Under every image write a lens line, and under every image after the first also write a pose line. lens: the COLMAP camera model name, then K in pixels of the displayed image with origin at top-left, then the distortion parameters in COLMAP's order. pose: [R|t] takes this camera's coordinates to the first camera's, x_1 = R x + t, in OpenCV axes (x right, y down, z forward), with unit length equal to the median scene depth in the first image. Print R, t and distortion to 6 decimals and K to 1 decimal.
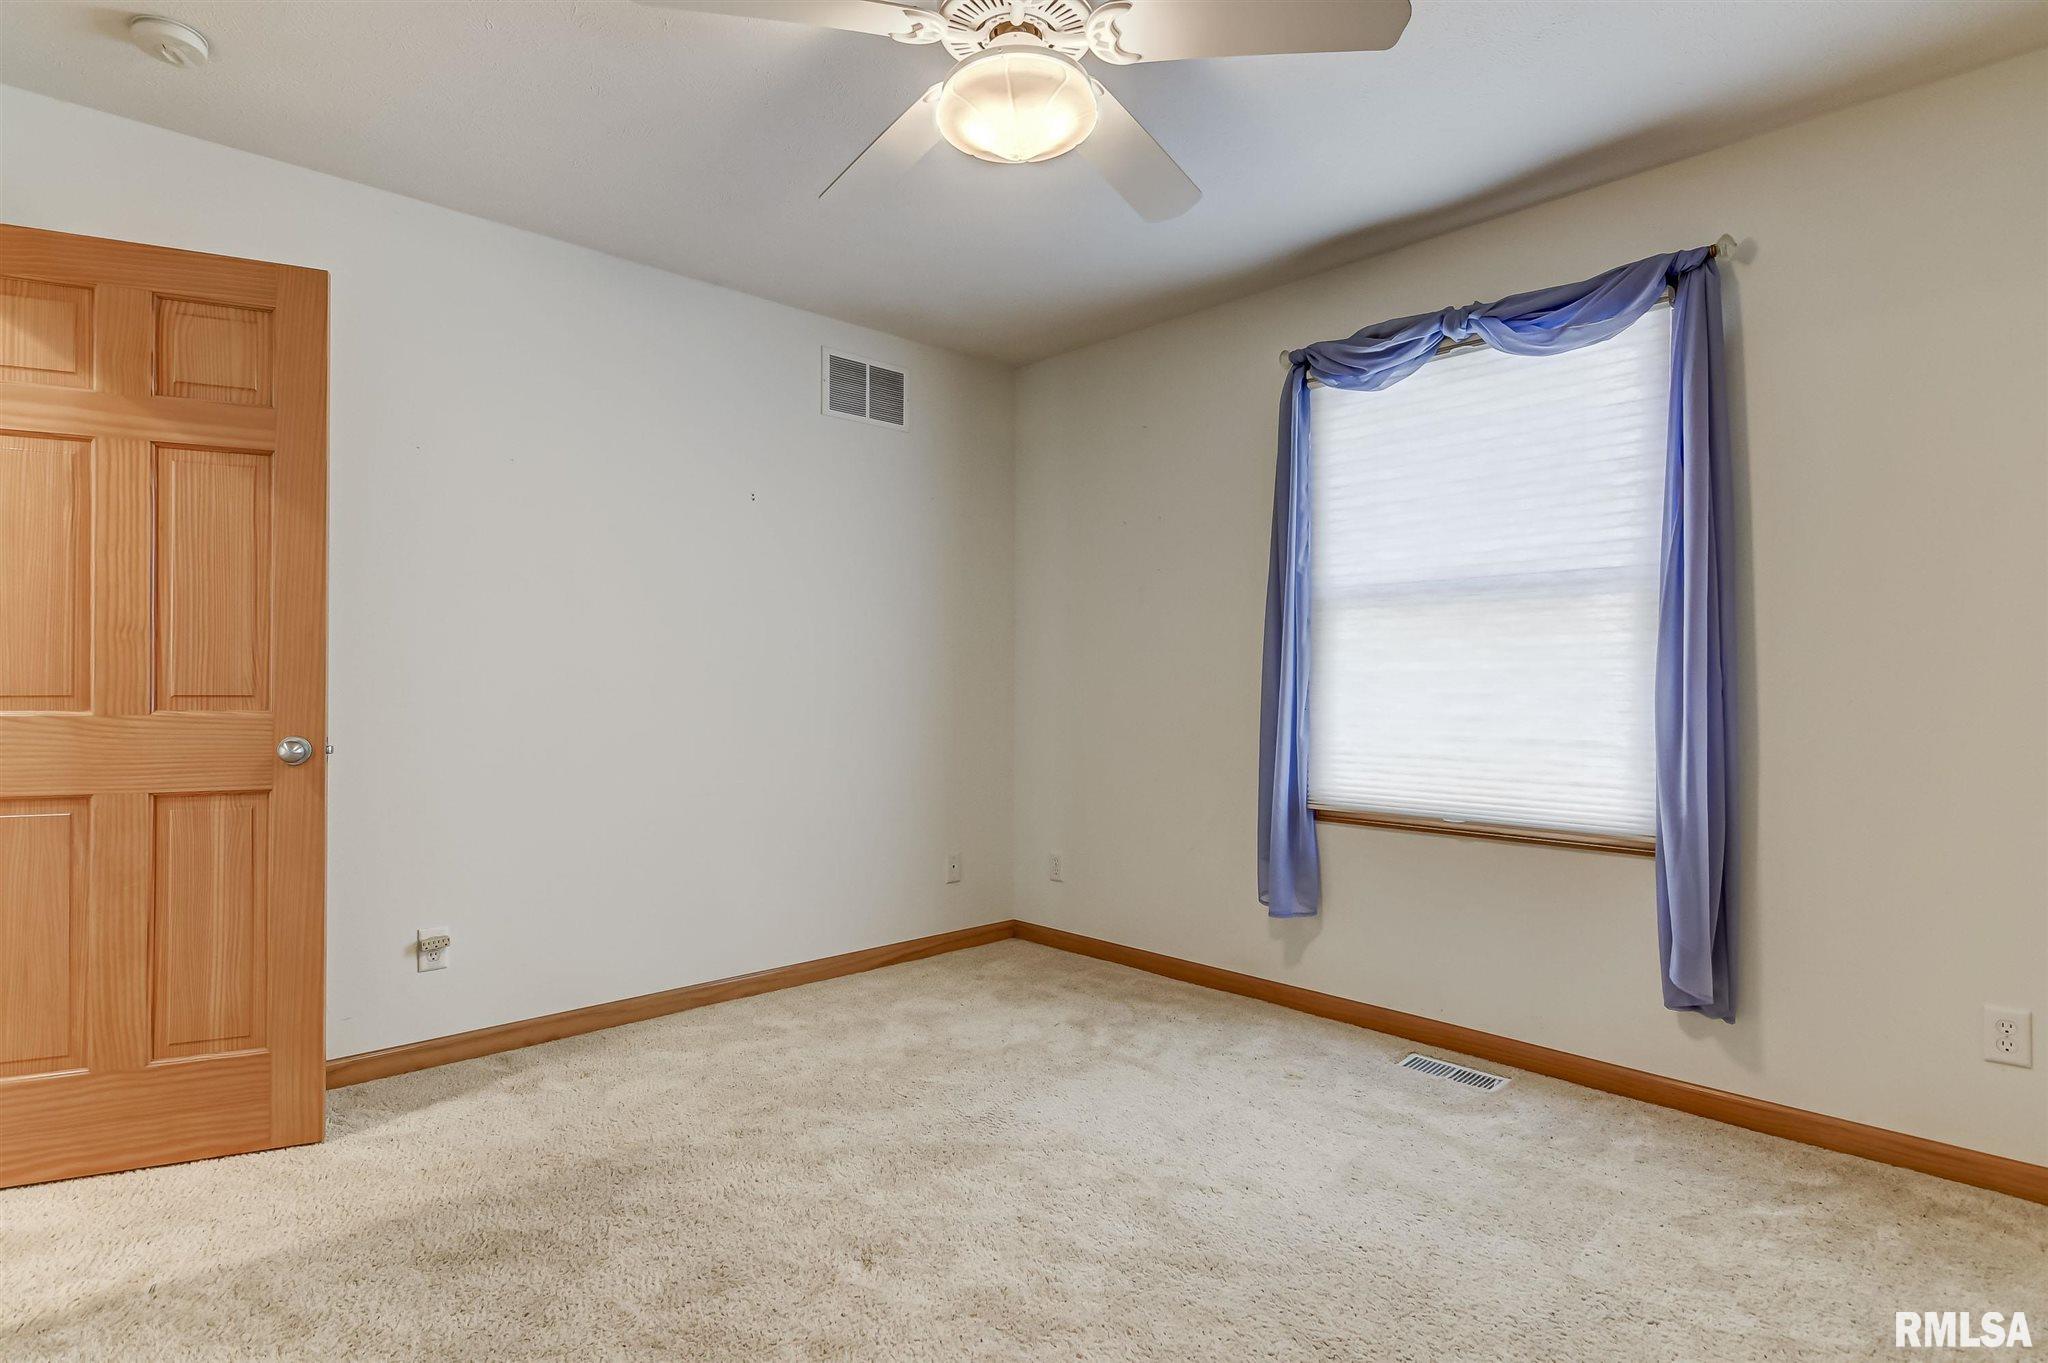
lens RADIAL K [[1012.2, 0, 1015.6], [0, 1012.2, 696.9], [0, 0, 1]] dist [0.001566, -0.000056]
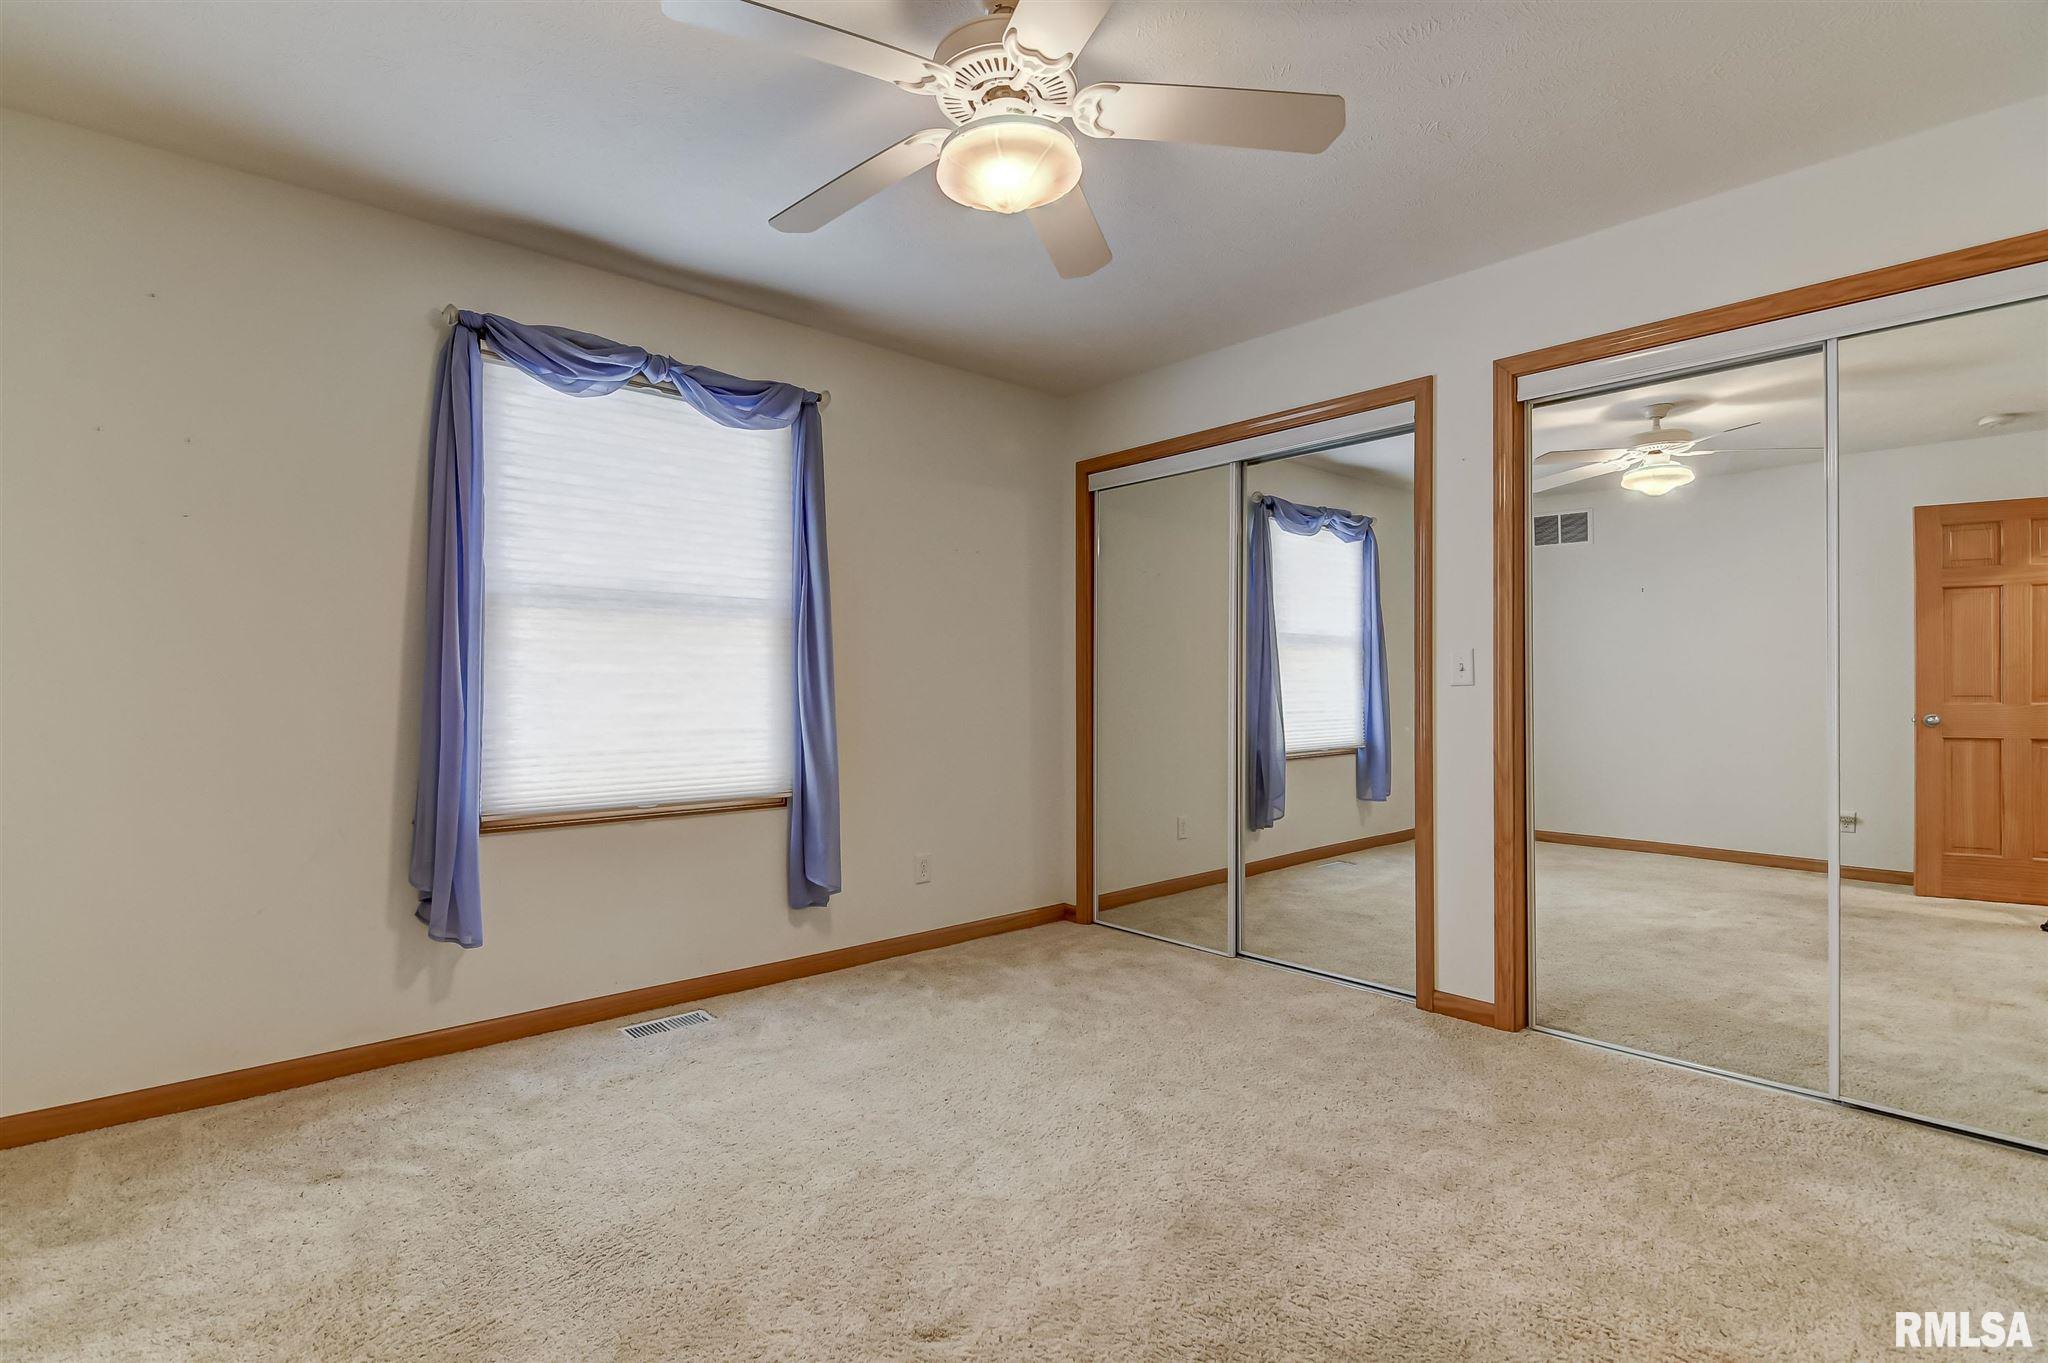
lens RADIAL K [[981.4, 0, 1010.0], [0, 981.4, 685.8], [0, 0, 1]] dist [0.021473, -0.019814]
pose [[0.049583, -0.008858, 0.998731, -0.640513], [0.003961, 0.999955, 0.008672, -0.019887], [-0.998762, 0.003526, 0.049616, 0.540946]]
